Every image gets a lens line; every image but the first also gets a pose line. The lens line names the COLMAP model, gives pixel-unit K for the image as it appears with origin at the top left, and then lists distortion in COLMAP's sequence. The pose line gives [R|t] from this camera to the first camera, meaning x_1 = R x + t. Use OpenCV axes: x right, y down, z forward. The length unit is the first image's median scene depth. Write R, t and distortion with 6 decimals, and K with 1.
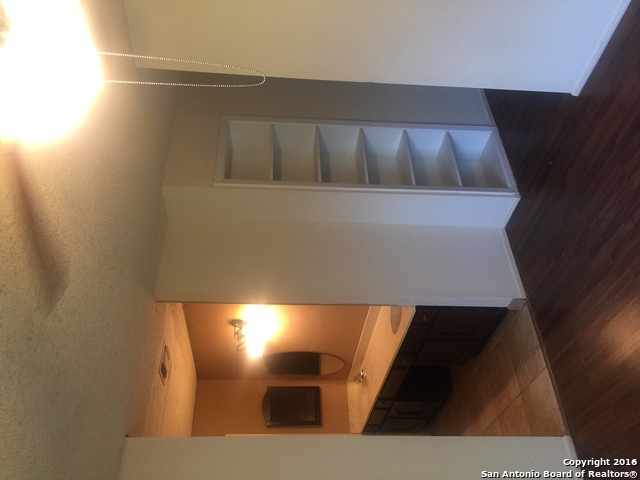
lens RADIAL K [[539.6, 0, 307.1], [0, 539.6, 238.7], [0, 0, 1]] dist [0.007615, 0.002271]
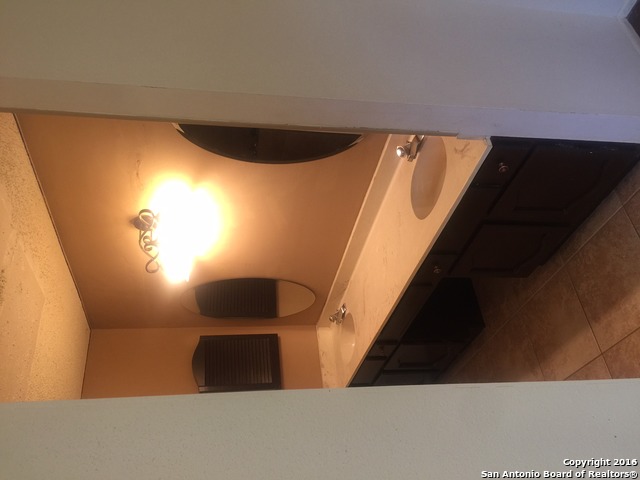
lens RADIAL K [[554.6, 0, 320.0], [0, 554.6, 240.0], [0, 0, 1]] dist [-0.003294, -0.001583]
pose [[0.991262, -0.010755, 0.131471, -0.017618], [0.002869, 0.998193, 0.060023, 0.129686], [-0.131879, -0.059121, 0.989501, 0.349100]]
